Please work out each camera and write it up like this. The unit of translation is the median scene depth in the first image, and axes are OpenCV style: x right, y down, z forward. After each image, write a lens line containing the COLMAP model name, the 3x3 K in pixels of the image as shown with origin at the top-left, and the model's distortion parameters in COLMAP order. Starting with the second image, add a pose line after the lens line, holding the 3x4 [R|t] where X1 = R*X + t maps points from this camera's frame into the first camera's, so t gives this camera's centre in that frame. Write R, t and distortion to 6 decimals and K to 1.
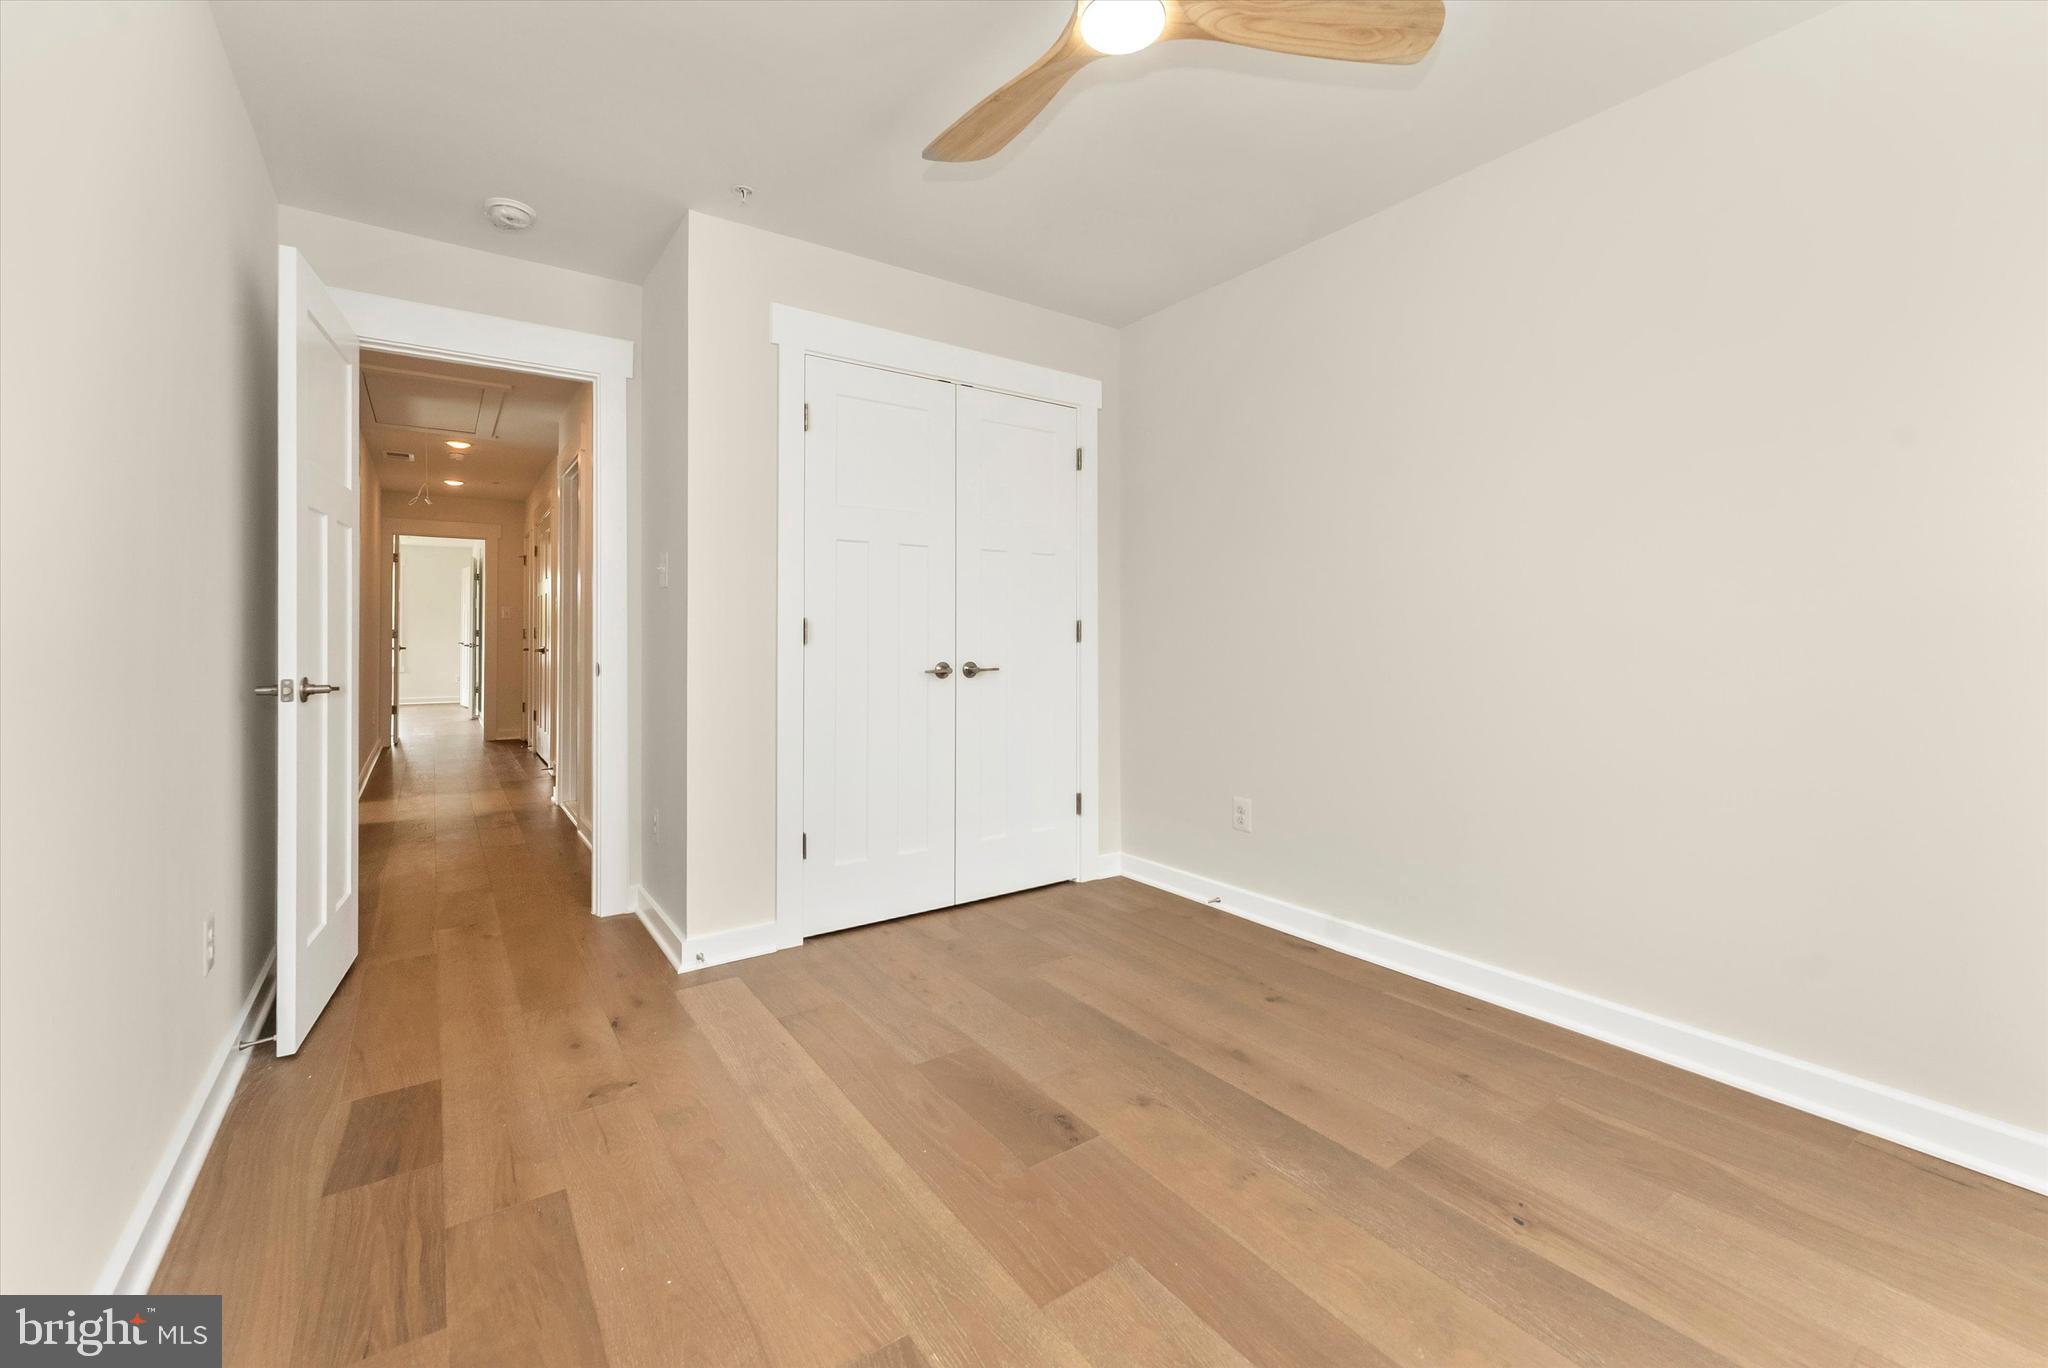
lens RADIAL K [[837.2, 0, 1027.7], [0, 837.2, 642.9], [0, 0, 1]] dist [0.000366, 0.000080]
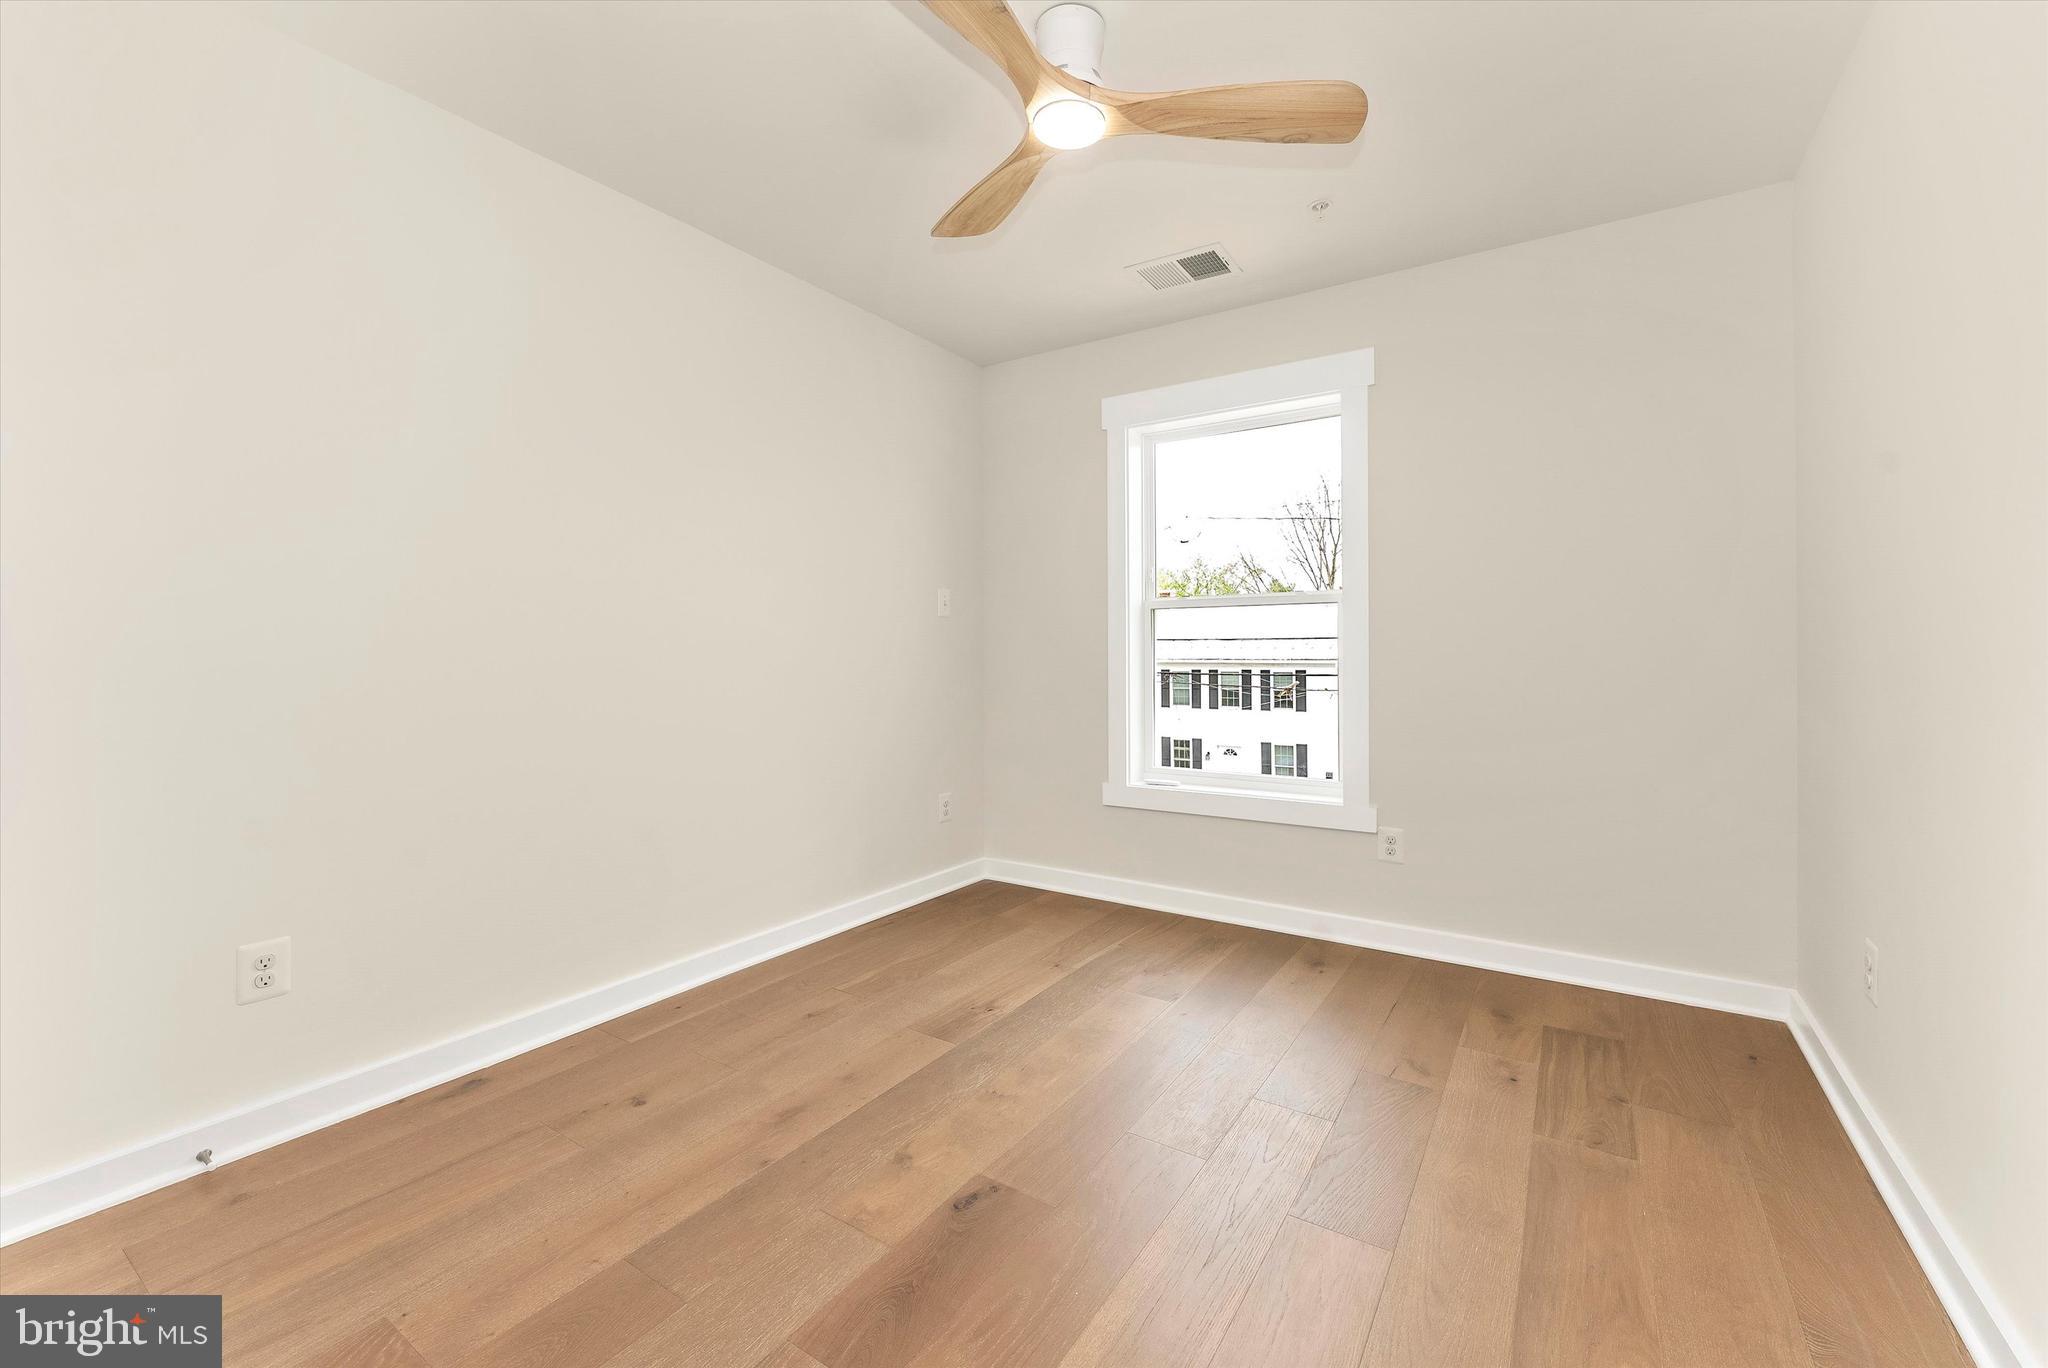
lens RADIAL K [[837.2, 0, 1027.7], [0, 837.2, 642.9], [0, 0, 1]] dist [0.000366, 0.000080]
pose [[-0.362283, 0.010237, 0.932012, -0.741988], [0.004577, 0.999947, -0.009204, -0.017691], [-0.932057, 0.000932, -0.362311, 1.136696]]
